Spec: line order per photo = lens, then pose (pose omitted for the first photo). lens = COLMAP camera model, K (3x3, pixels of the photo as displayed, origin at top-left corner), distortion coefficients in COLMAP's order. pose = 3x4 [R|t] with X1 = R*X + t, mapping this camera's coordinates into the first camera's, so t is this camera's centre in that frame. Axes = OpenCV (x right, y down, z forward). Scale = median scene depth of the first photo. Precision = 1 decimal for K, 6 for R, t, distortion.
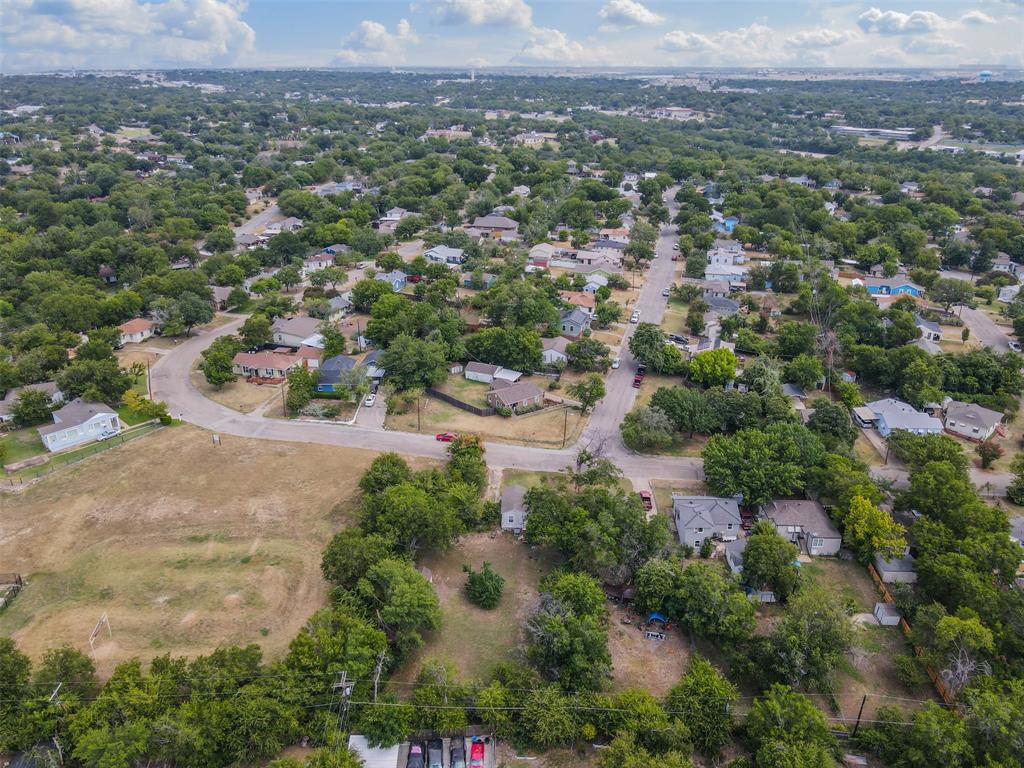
lens RADIAL K [[761.7, 0, 514.3], [0, 761.7, 385.9], [0, 0, 1]] dist [0.013622, 0.005457]
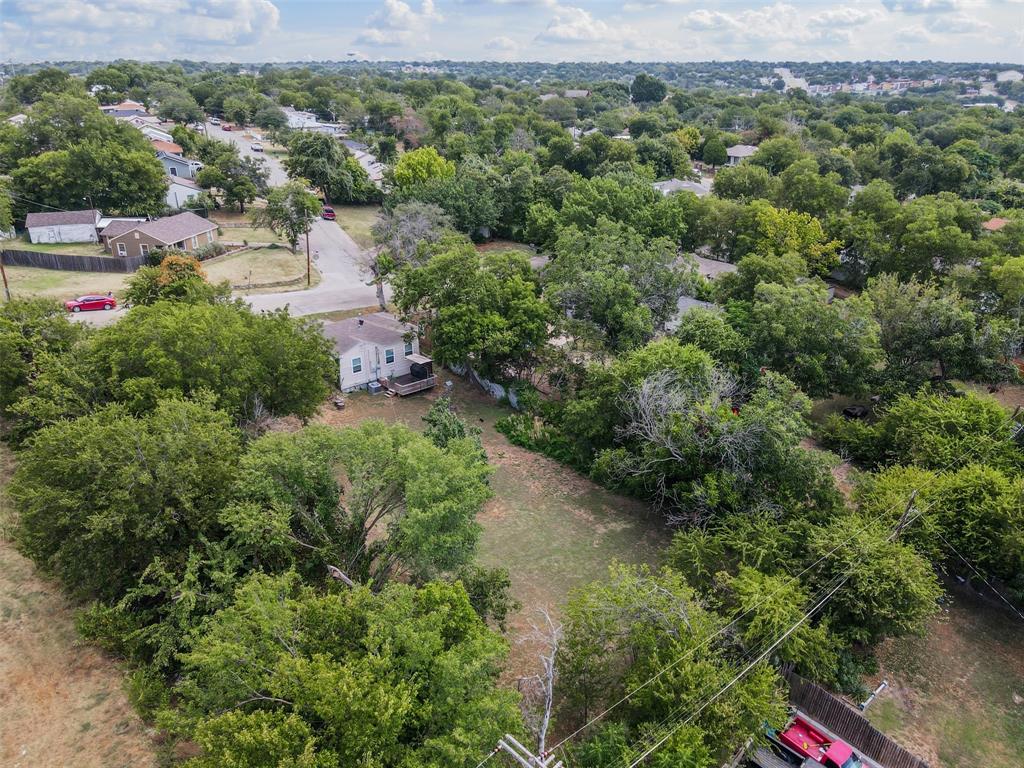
lens RADIAL K [[761.7, 0, 513.3], [0, 761.7, 387.2], [0, 0, 1]] dist [0.013622, 0.005457]
pose [[0.694864, -0.280149, 0.662330, -0.302858], [0.274546, 0.954584, 0.115733, 0.178205], [-0.664672, 0.101421, 0.740220, 0.632292]]
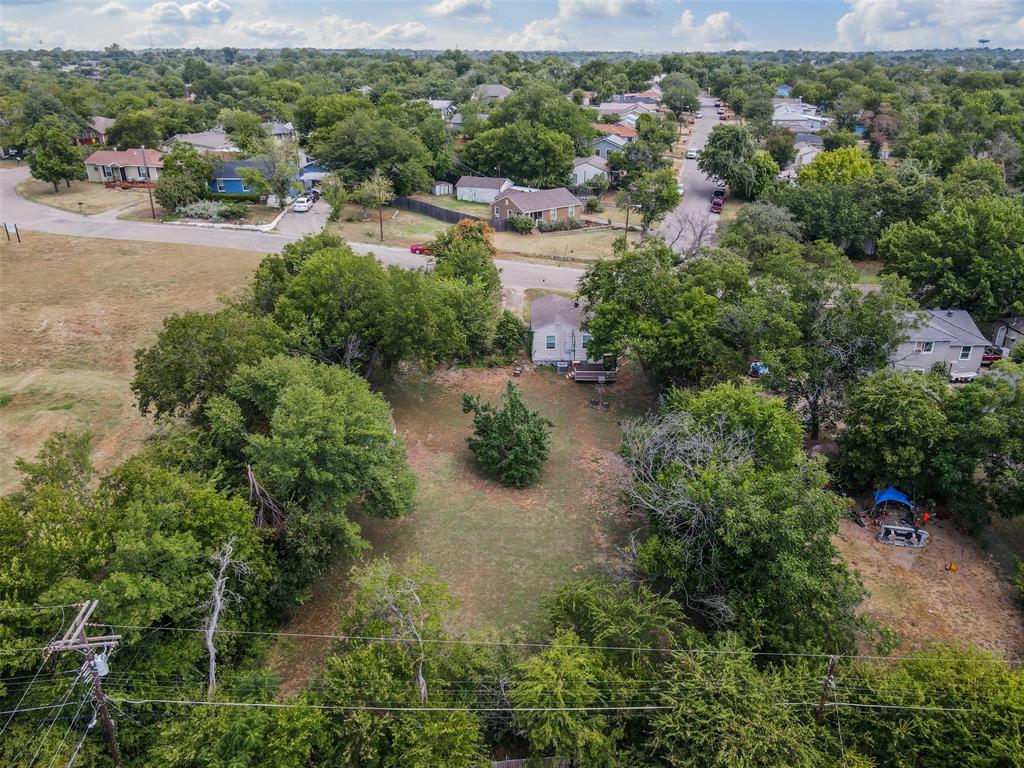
lens RADIAL K [[761.7, 0, 514.4], [0, 761.7, 378.4], [0, 0, 1]] dist [0.013622, 0.005457]
pose [[0.999798, -0.012715, 0.015584, -0.042423], [0.012675, 0.999916, 0.002718, 0.222461], [-0.015617, -0.002520, 0.999875, 0.536774]]
